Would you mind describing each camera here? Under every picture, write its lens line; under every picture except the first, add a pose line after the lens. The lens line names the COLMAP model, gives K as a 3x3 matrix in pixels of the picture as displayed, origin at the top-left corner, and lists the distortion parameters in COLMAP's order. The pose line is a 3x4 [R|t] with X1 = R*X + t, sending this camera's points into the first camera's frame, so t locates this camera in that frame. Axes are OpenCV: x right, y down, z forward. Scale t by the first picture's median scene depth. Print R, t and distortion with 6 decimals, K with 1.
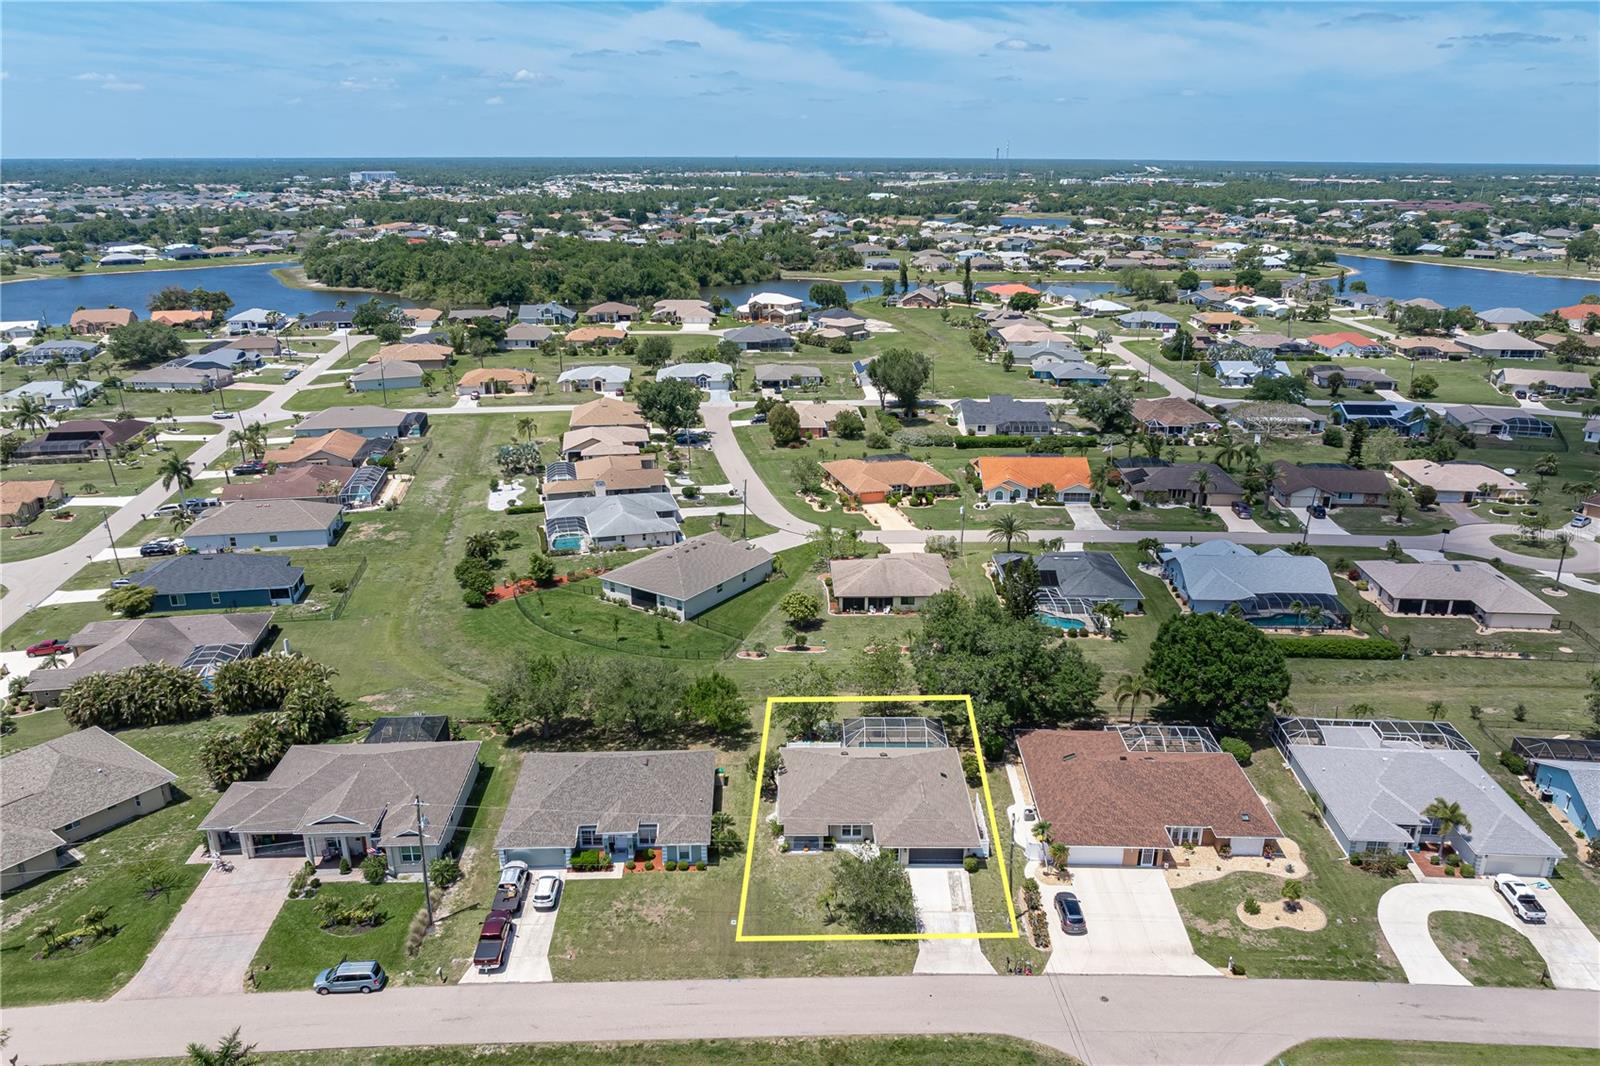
lens RADIAL K [[1129.8, 0, 800.2], [0, 1129.8, 532.6], [0, 0, 1]] dist [-0.029177, 0.016683]
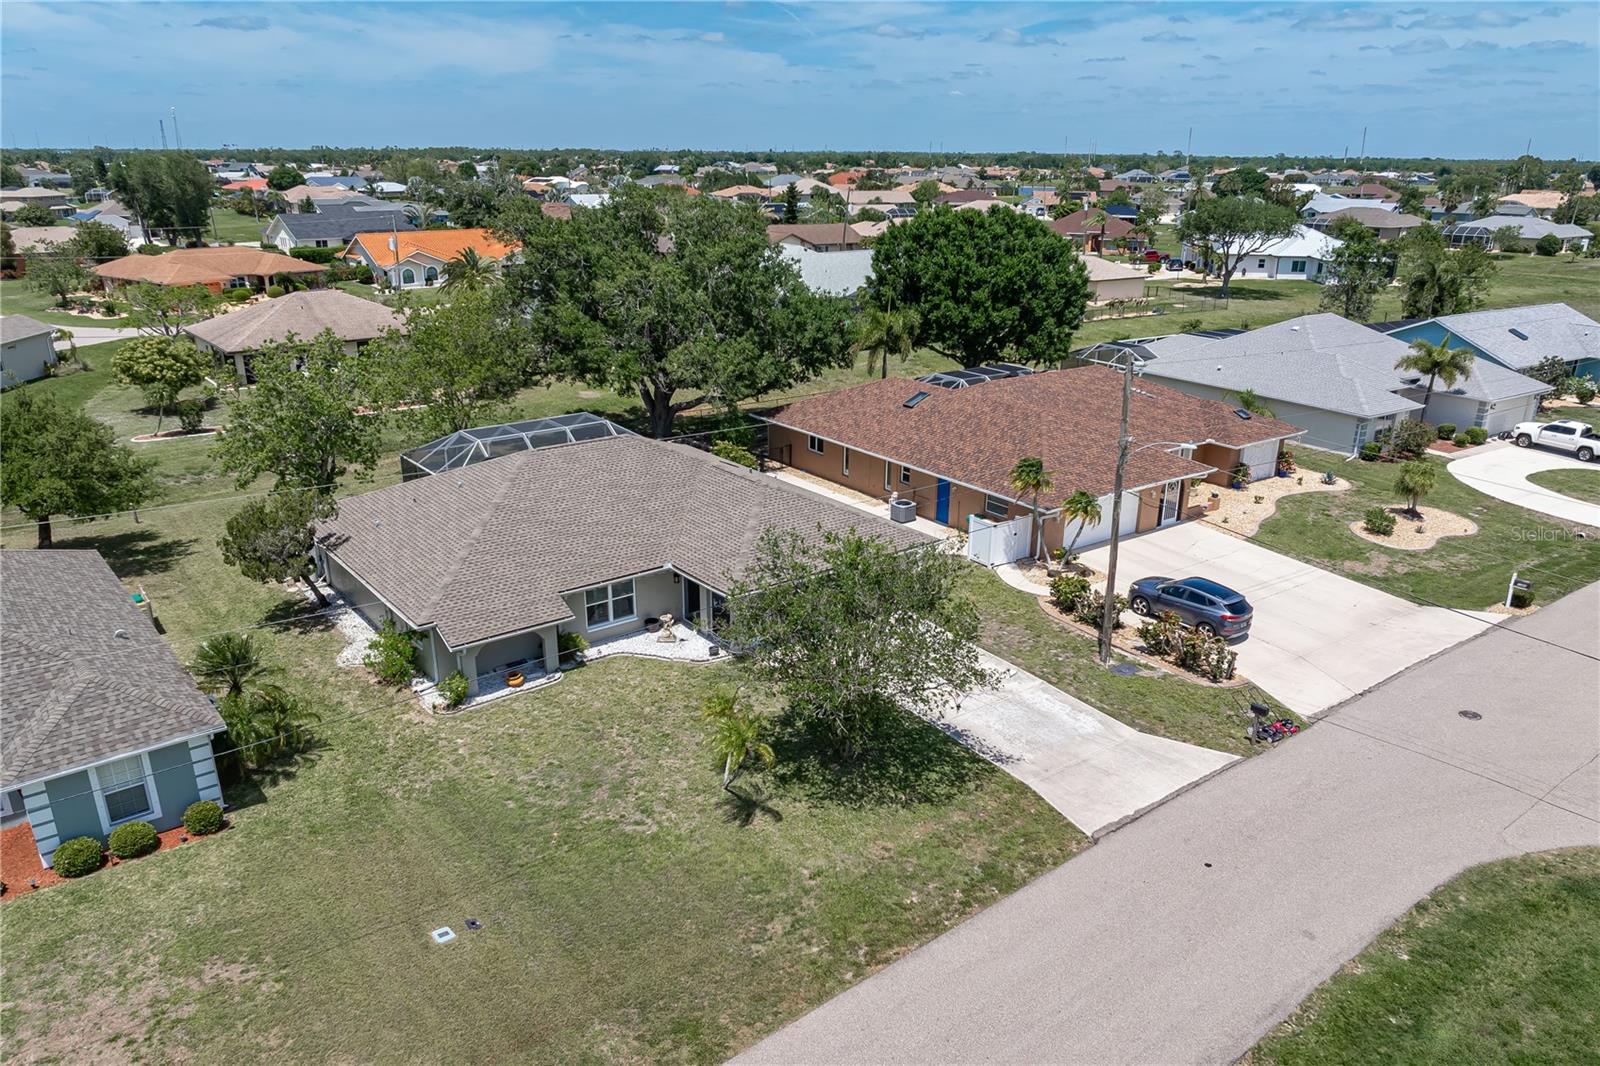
lens RADIAL K [[1129.8, 0, 805.3], [0, 1129.8, 570.2], [0, 0, 1]] dist [-0.029177, 0.016683]
pose [[0.787547, -0.210320, 0.579255, -0.118676], [0.190256, 0.977022, 0.096075, 0.237831], [-0.586151, 0.034543, 0.809465, 0.688936]]
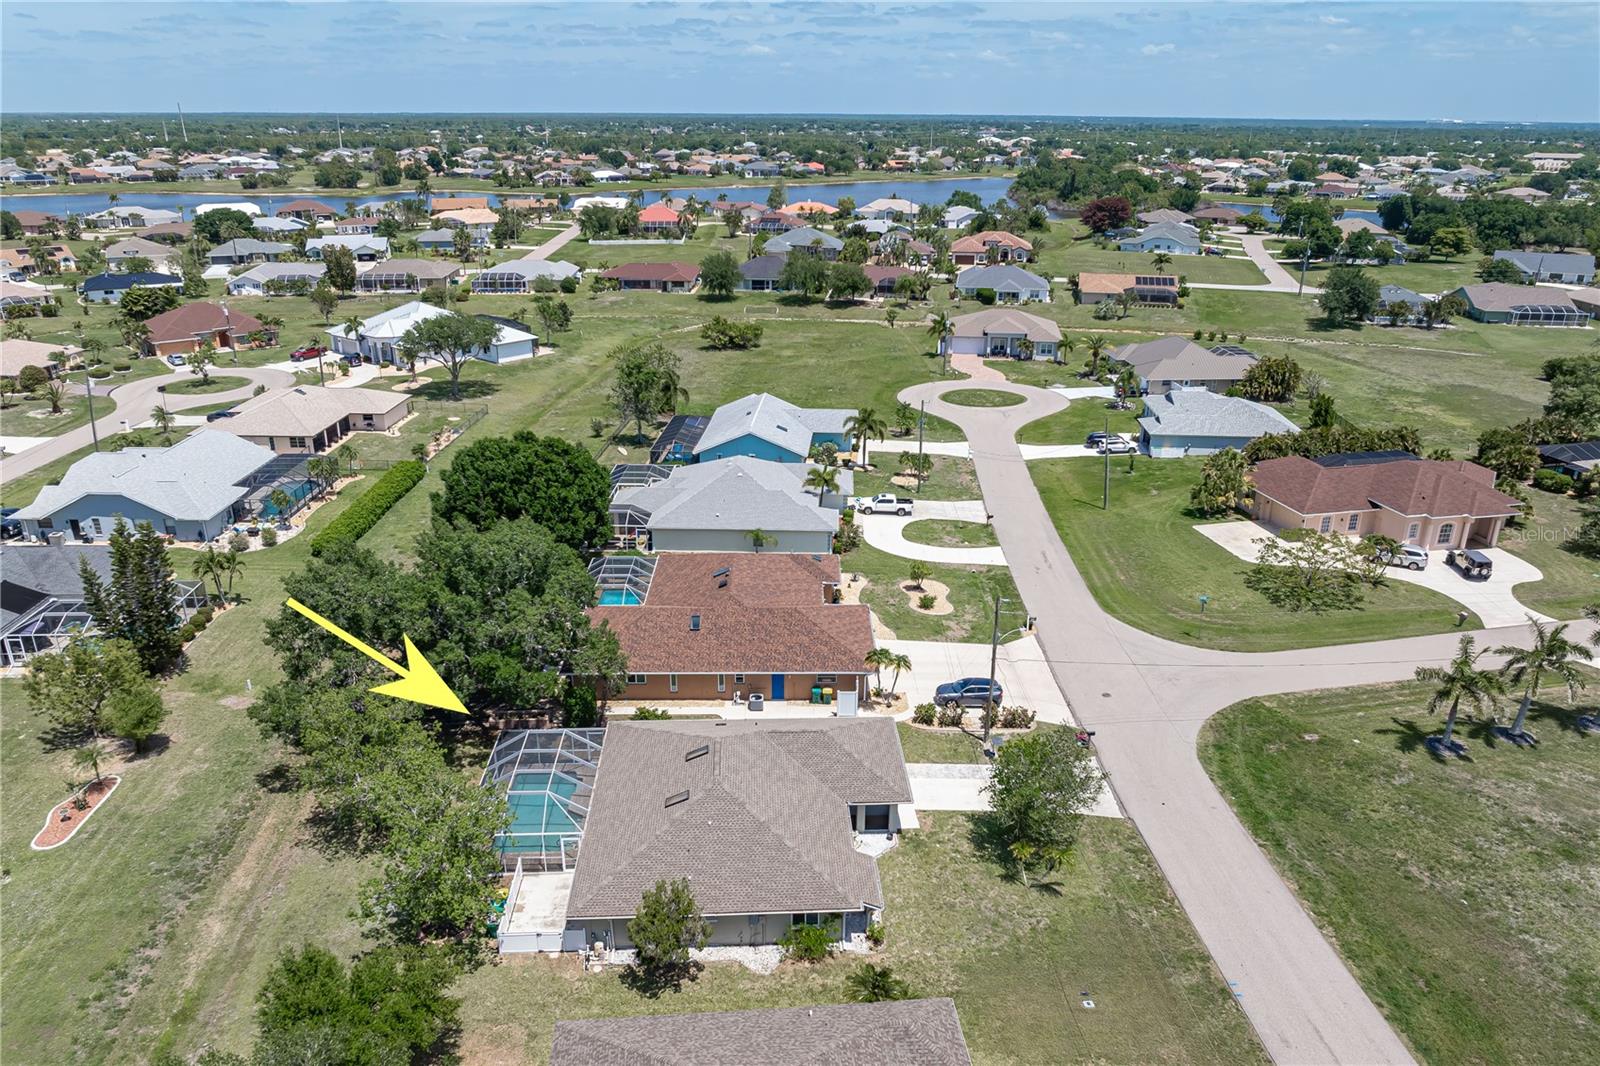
lens RADIAL K [[1129.8, 0, 808.2], [0, 1129.8, 543.5], [0, 0, 1]] dist [-0.029177, 0.016683]
pose [[-0.051476, -0.358744, 0.932015, -0.451544], [0.311539, 0.880913, 0.356281, -0.083712], [-0.948838, 0.308699, 0.066417, 0.960038]]
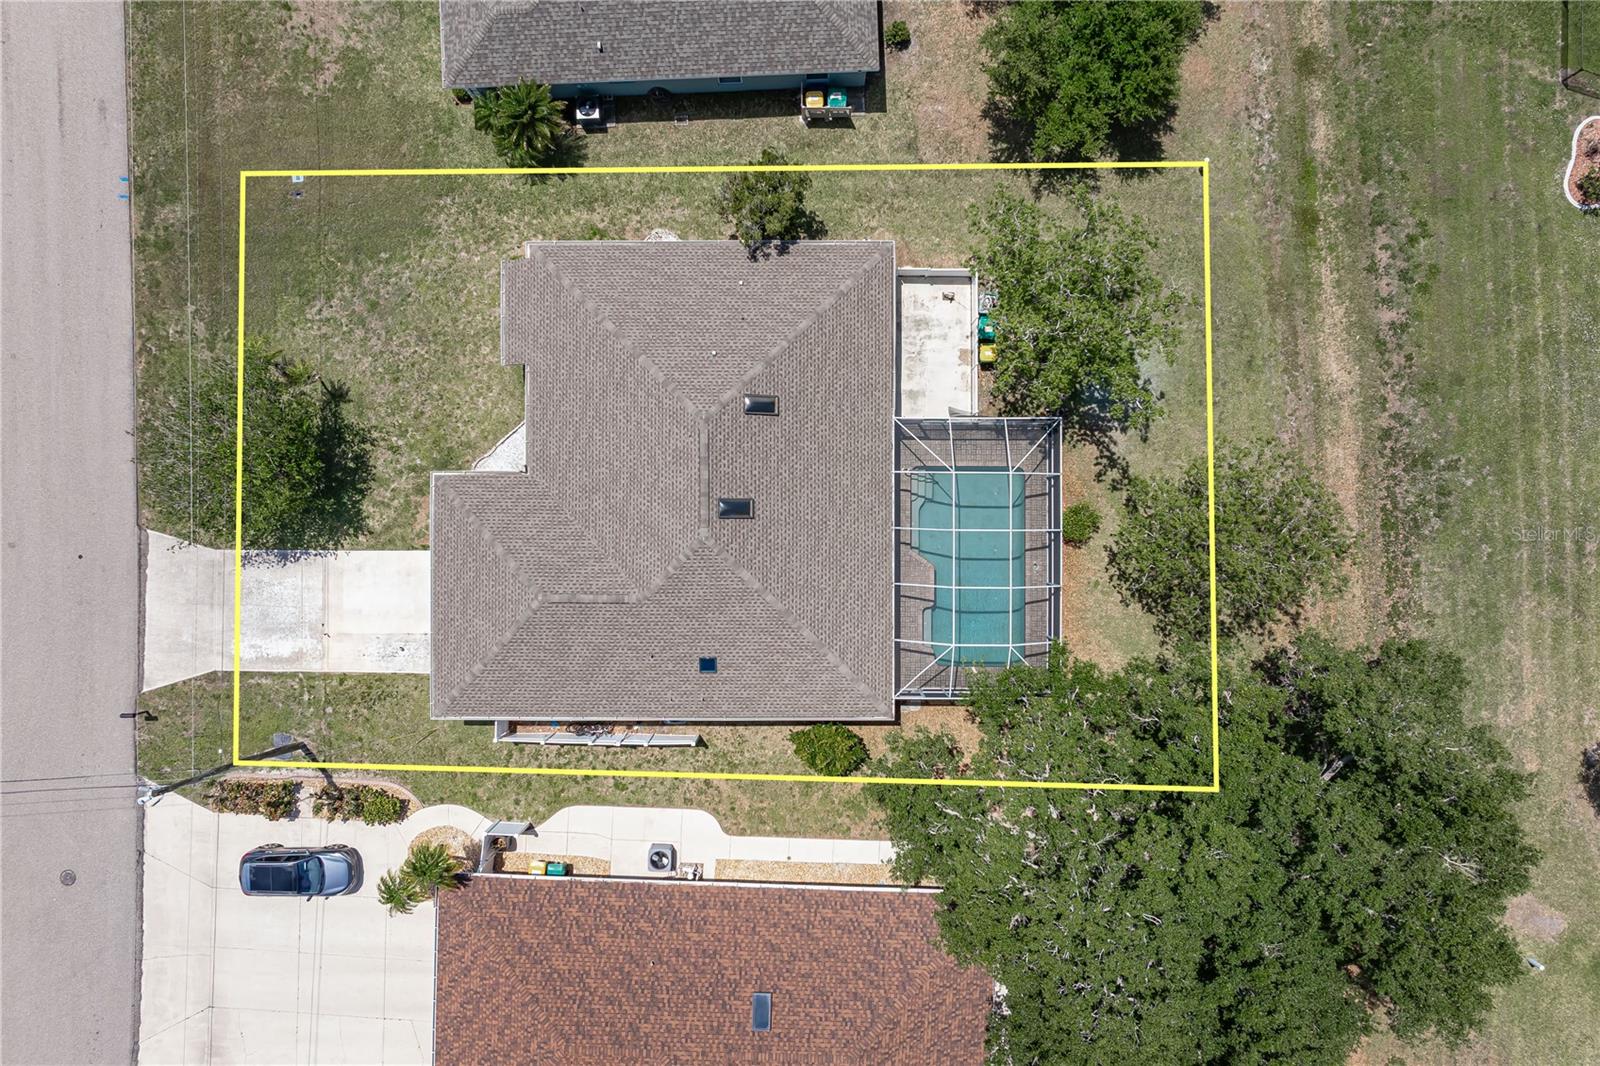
lens RADIAL K [[1129.8, 0, 805.2], [0, 1129.8, 530.1], [0, 0, 1]] dist [-0.029177, 0.016683]
pose [[0.001624, 0.999997, -0.001662, 0.089550], [-0.316484, 0.002090, 0.948596, -0.173359], [0.948596, -0.001014, 0.316487, 0.988802]]
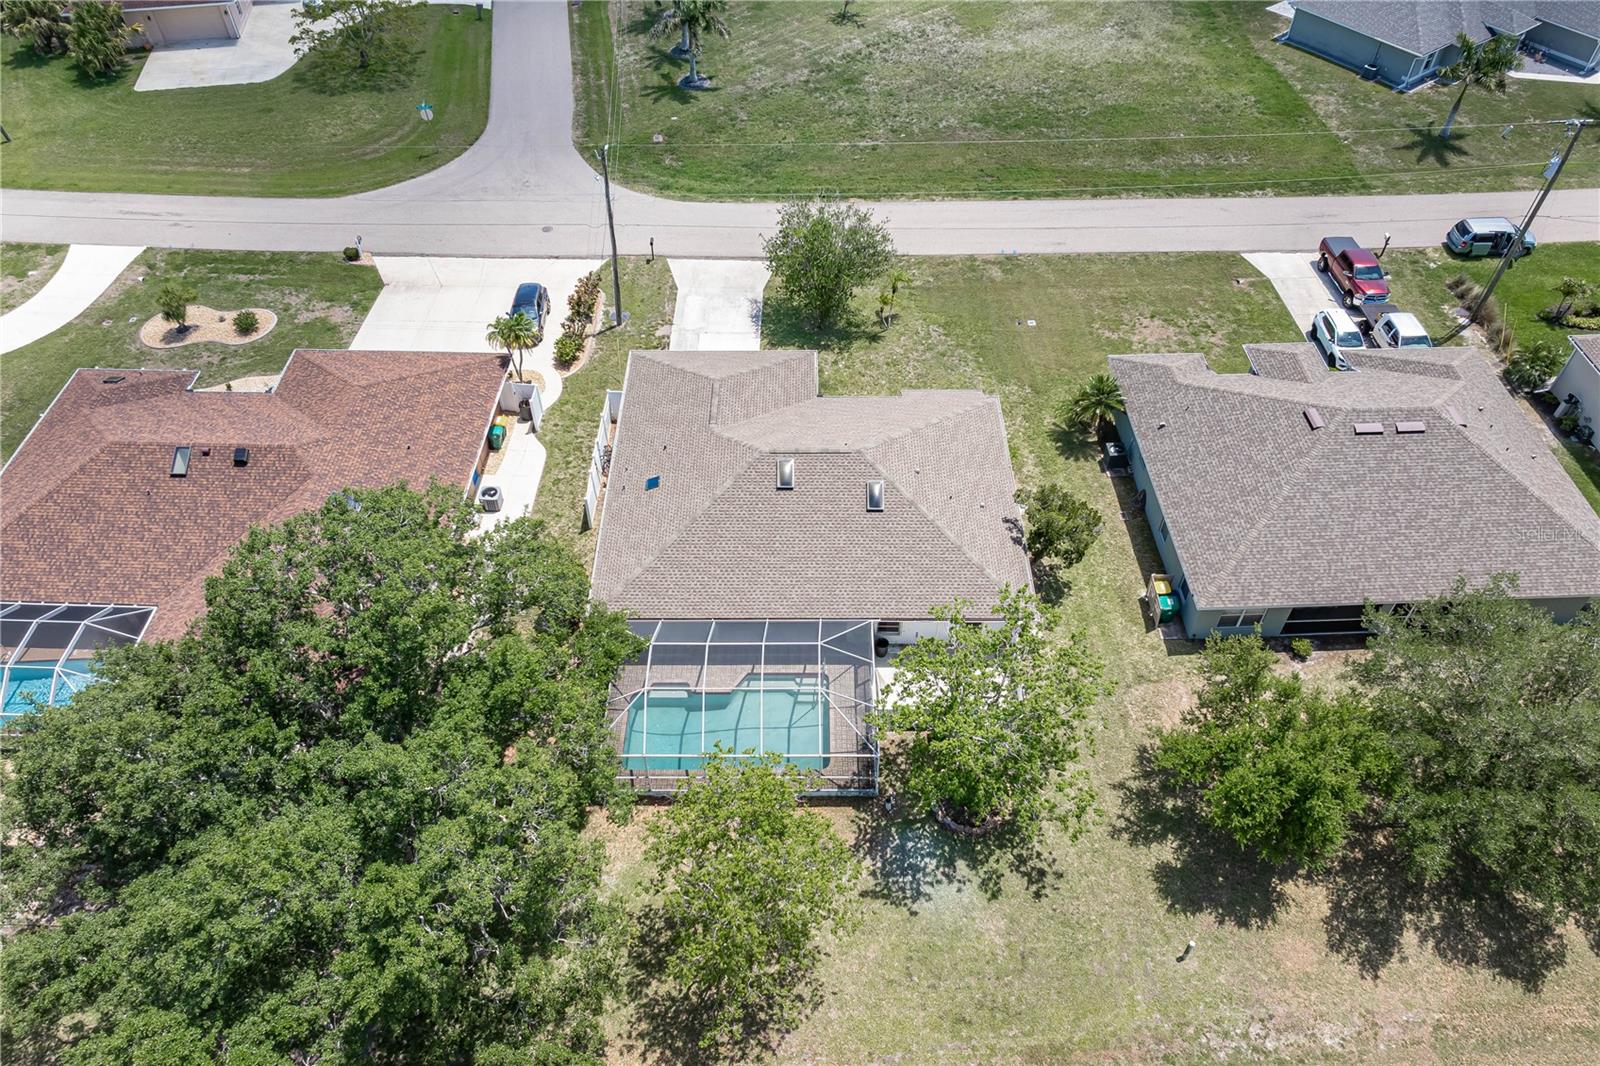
lens RADIAL K [[1131.5, 0, 804.2], [0, 1131.5, 581.5], [0, 0, 1]] dist [-0.025681, 0.011313]
pose [[-0.999990, 0.000689, -0.004434, 0.075175], [-0.003808, 0.392153, 0.919892, -0.200097], [0.002372, 0.919900, -0.392147, 1.318754]]
